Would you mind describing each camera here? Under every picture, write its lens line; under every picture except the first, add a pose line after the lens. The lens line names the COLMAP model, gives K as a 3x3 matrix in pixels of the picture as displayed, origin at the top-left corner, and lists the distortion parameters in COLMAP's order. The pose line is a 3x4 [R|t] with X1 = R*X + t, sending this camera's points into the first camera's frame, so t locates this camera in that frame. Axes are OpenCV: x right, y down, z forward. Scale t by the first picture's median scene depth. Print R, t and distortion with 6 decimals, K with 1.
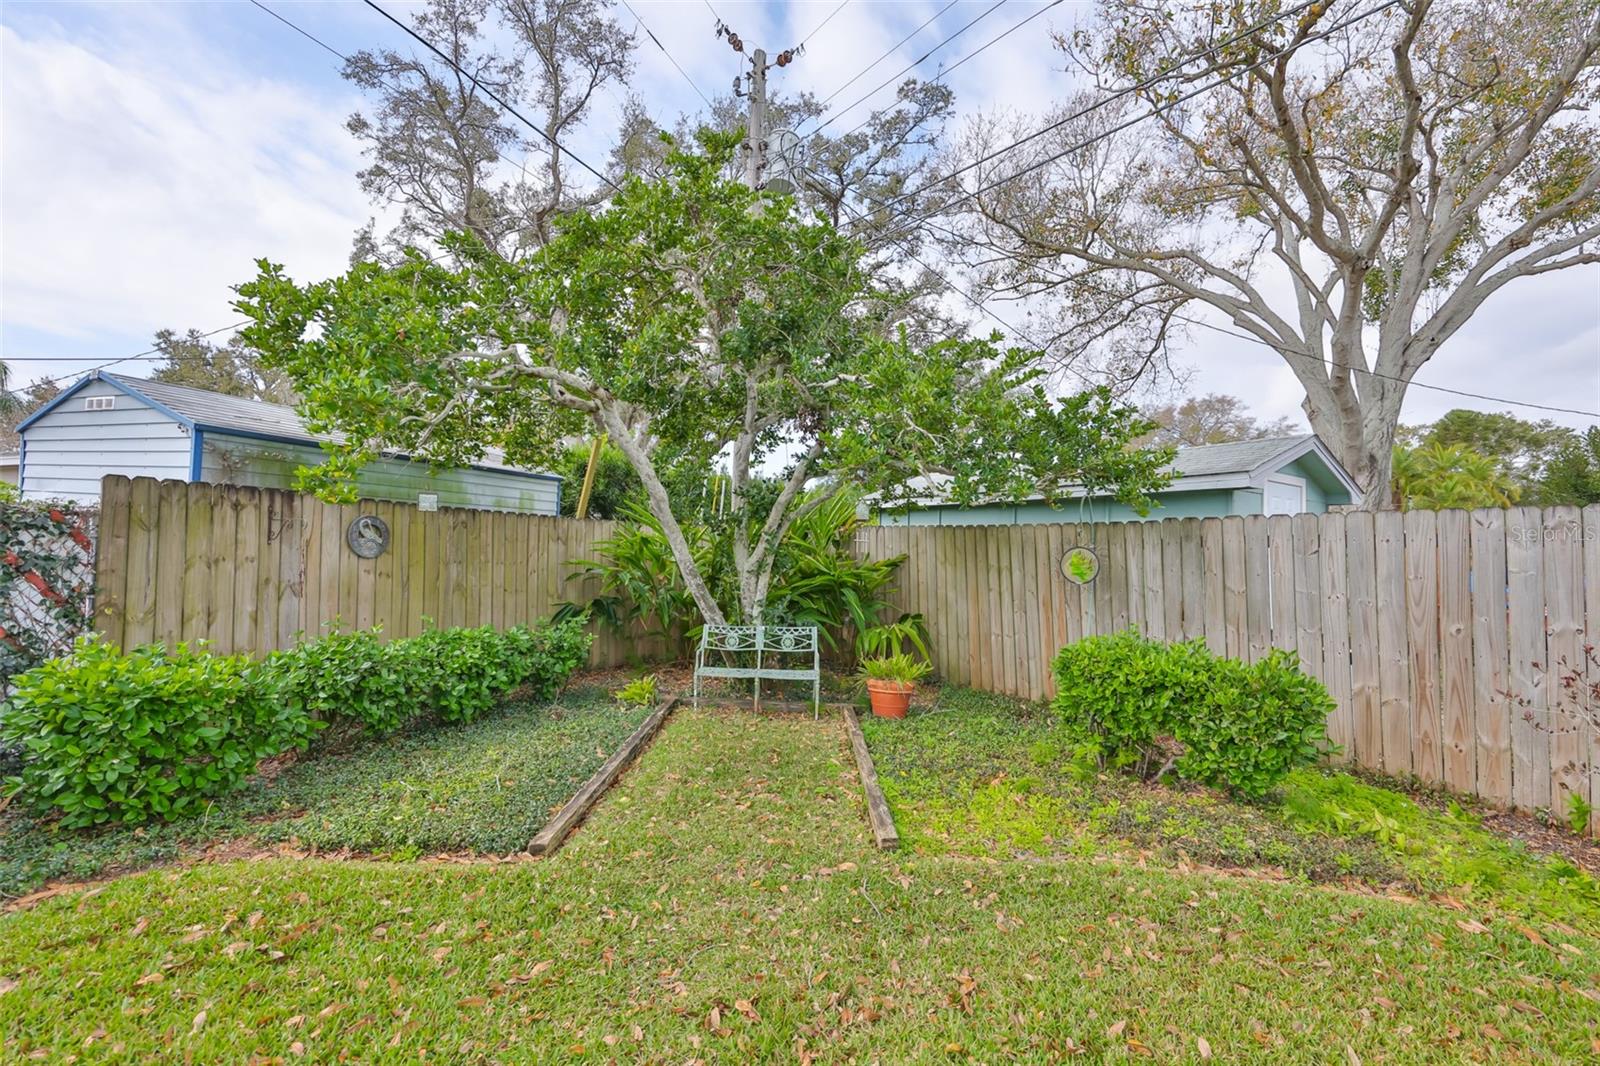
lens RADIAL K [[659.4, 0, 798.4], [0, 659.4, 530.1], [0, 0, 1]] dist [-0.000659, 0.000031]
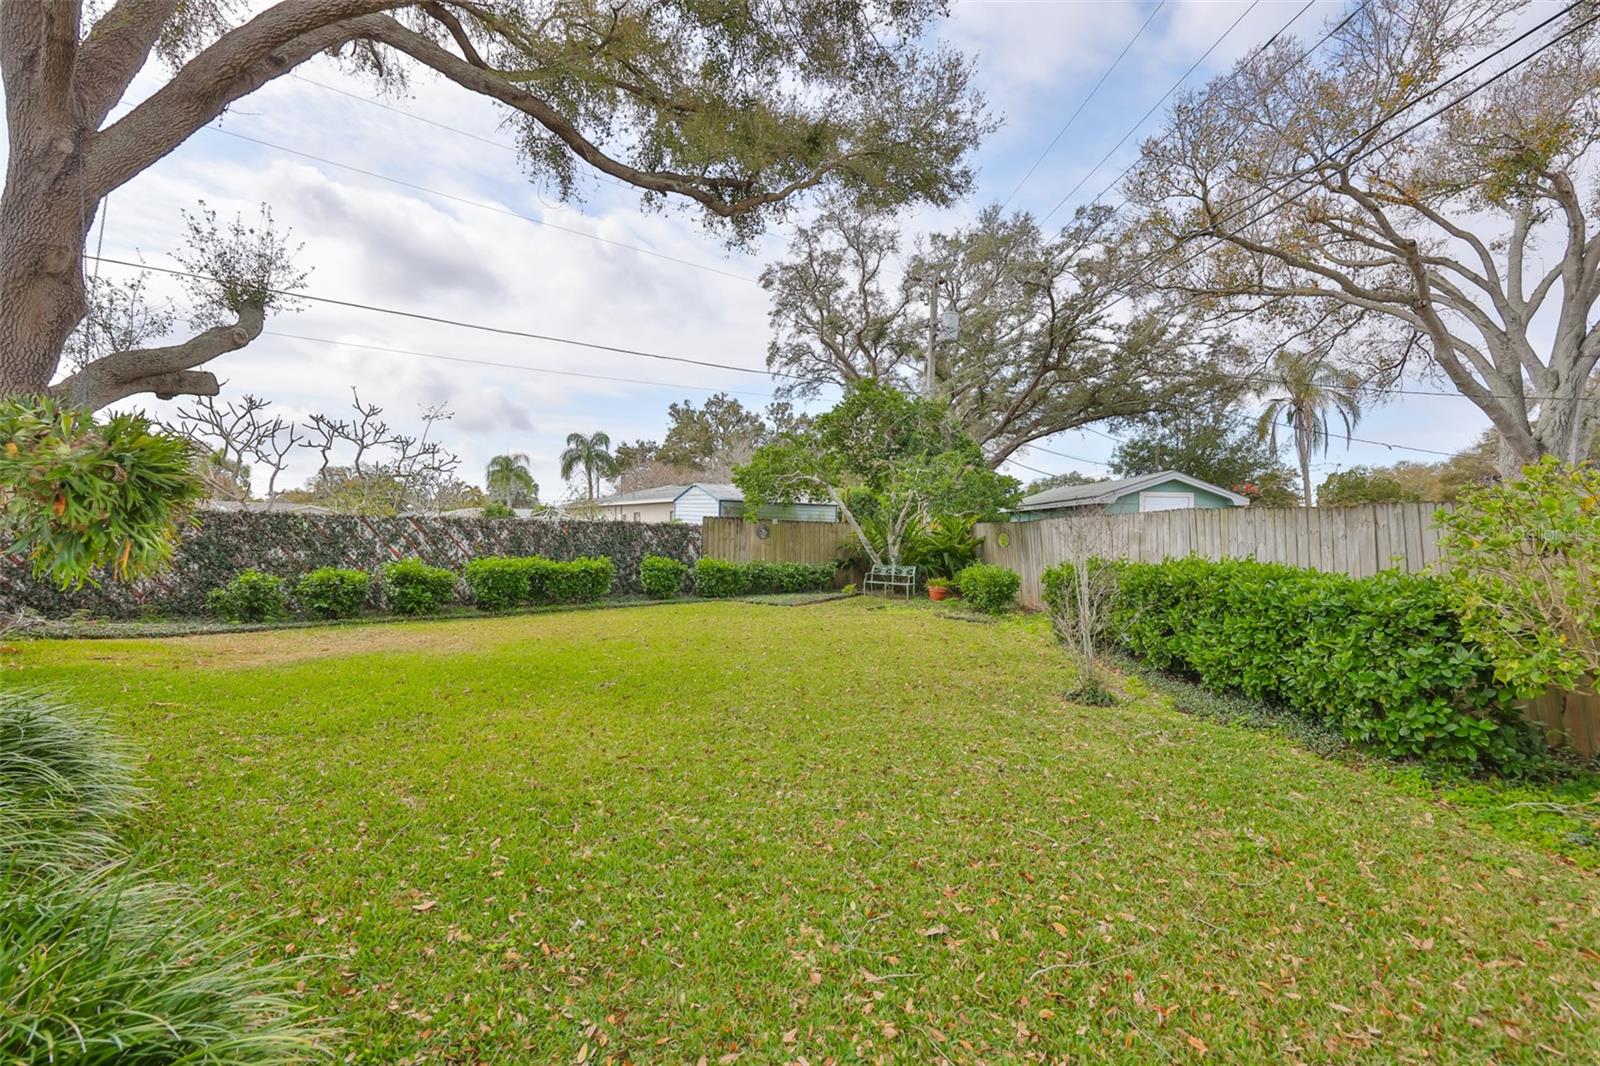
lens RADIAL K [[689.4, 0, 791.8], [0, 689.4, 529.1], [0, 0, 1]] dist [-0.001394, 0.000177]
pose [[0.836472, -0.016985, -0.547746, 1.041892], [0.021053, 0.999778, 0.001150, -0.002940], [0.547605, -0.012493, 0.836644, -1.376400]]
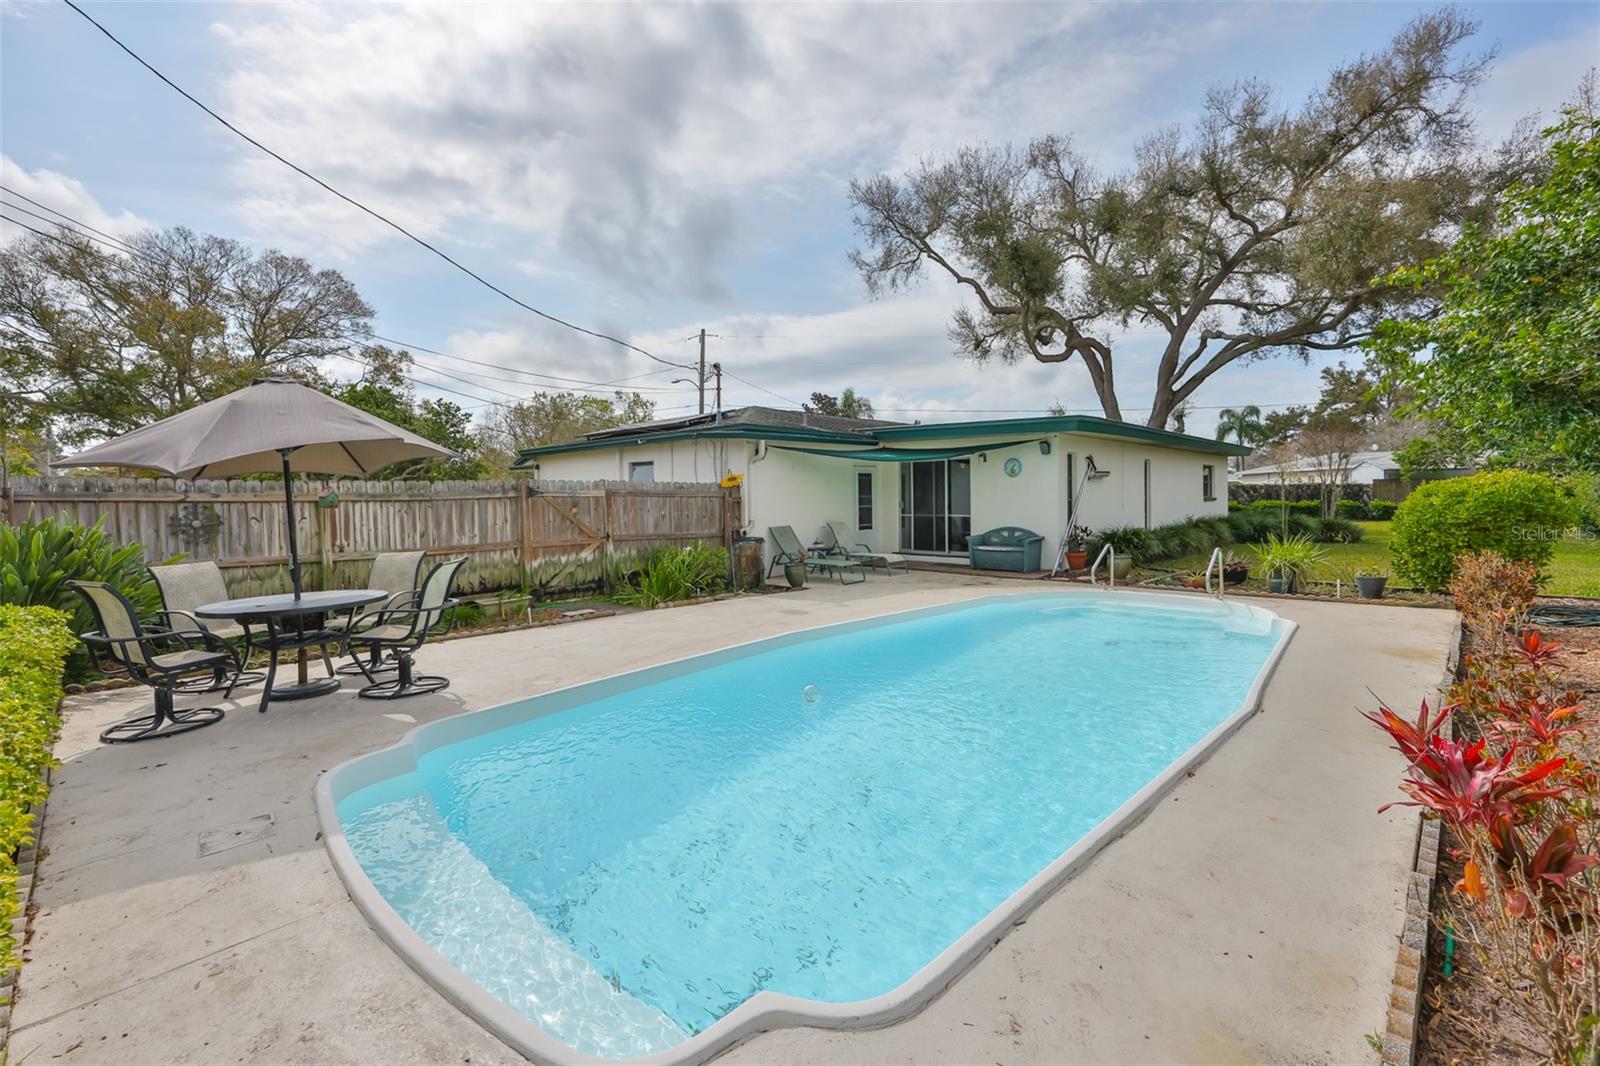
lens RADIAL K [[659.4, 0, 798.4], [0, 659.4, 530.1], [0, 0, 1]] dist [-0.000659, 0.000031]
pose [[0.164533, 0.027906, -0.985977, 3.223539], [0.043864, 0.998404, 0.035578, -0.040666], [0.985396, -0.049103, 0.163046, -4.108582]]
